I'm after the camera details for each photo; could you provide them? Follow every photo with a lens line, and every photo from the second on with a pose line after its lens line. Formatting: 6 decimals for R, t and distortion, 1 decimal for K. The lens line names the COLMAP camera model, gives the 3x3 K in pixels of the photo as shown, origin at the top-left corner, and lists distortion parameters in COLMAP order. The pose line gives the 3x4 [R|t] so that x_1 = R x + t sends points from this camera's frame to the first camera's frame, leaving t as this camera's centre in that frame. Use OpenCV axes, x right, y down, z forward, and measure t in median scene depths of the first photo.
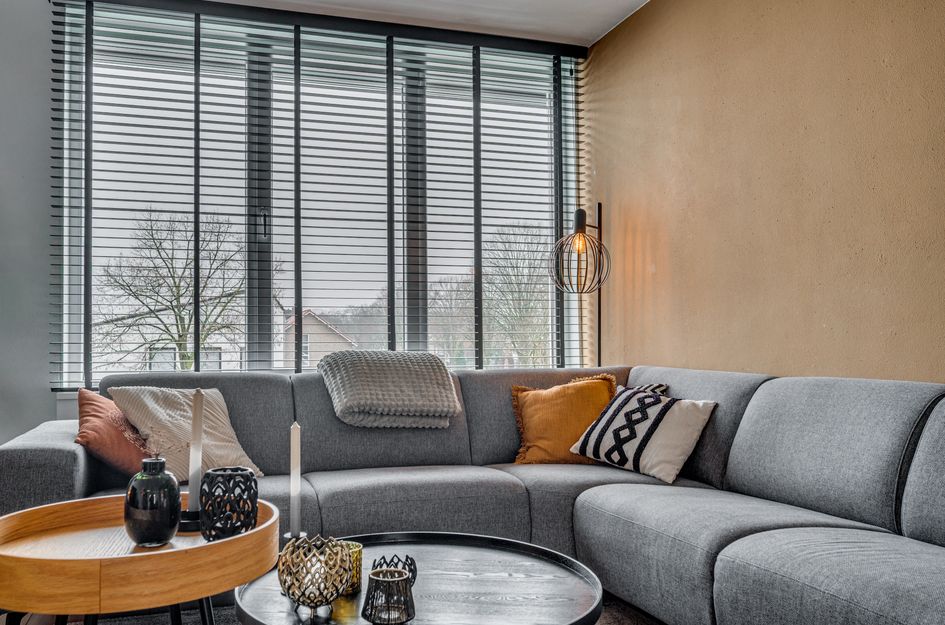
lens RADIAL K [[780.4, 0, 473.0], [0, 780.4, 307.5], [0, 0, 1]] dist [0.007760, 0.003320]
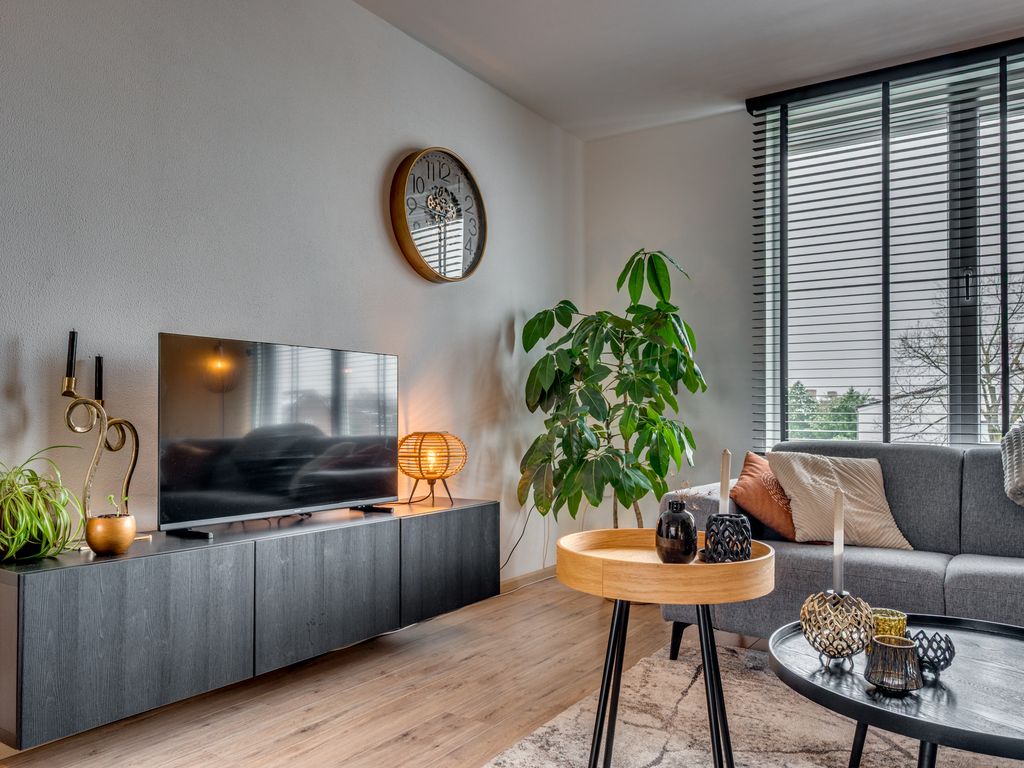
lens RADIAL K [[809.4, 0, 508.2], [0, 809.4, 394.1], [0, 0, 1]] dist [-0.012508, 0.011100]
pose [[0.606532, -0.012212, -0.794966, 0.182832], [0.027414, 0.999609, 0.005560, 0.000783], [0.794587, -0.025166, 0.606629, -0.010846]]
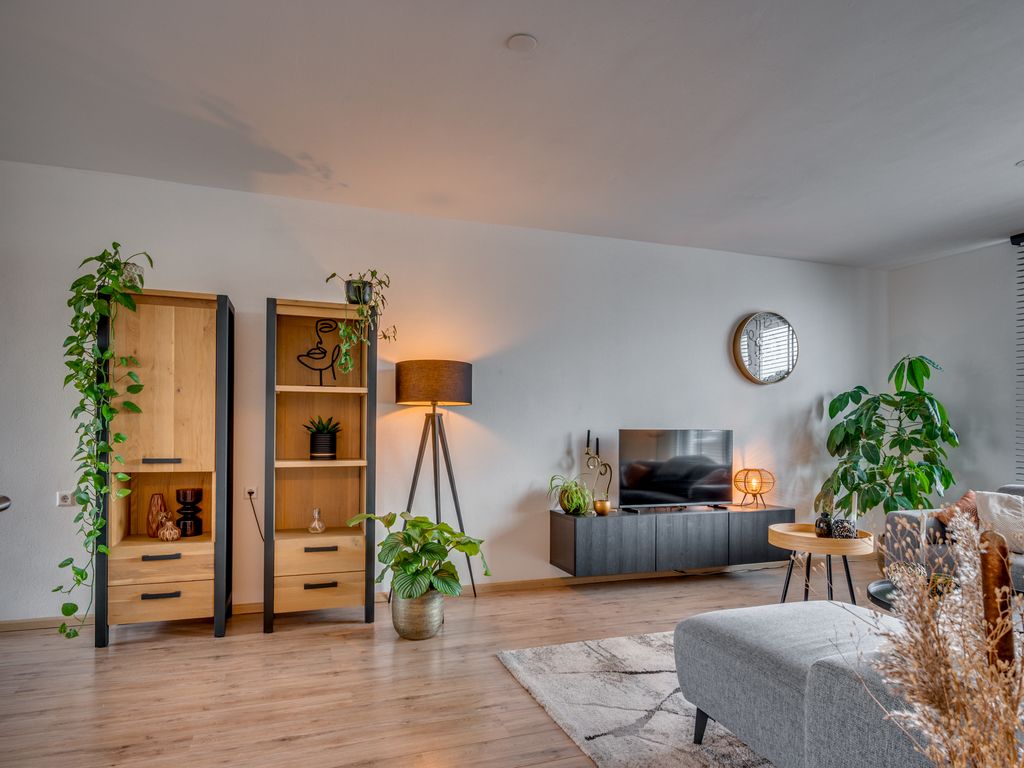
lens RADIAL K [[621.9, 0, 513.4], [0, 621.9, 392.2], [0, 0, 1]] dist [-0.005961, 0.000501]
pose [[0.057055, -0.048532, -0.997191, 0.686364], [0.026573, 0.998538, -0.047077, -0.065553], [0.998017, -0.023812, 0.058261, -0.112172]]
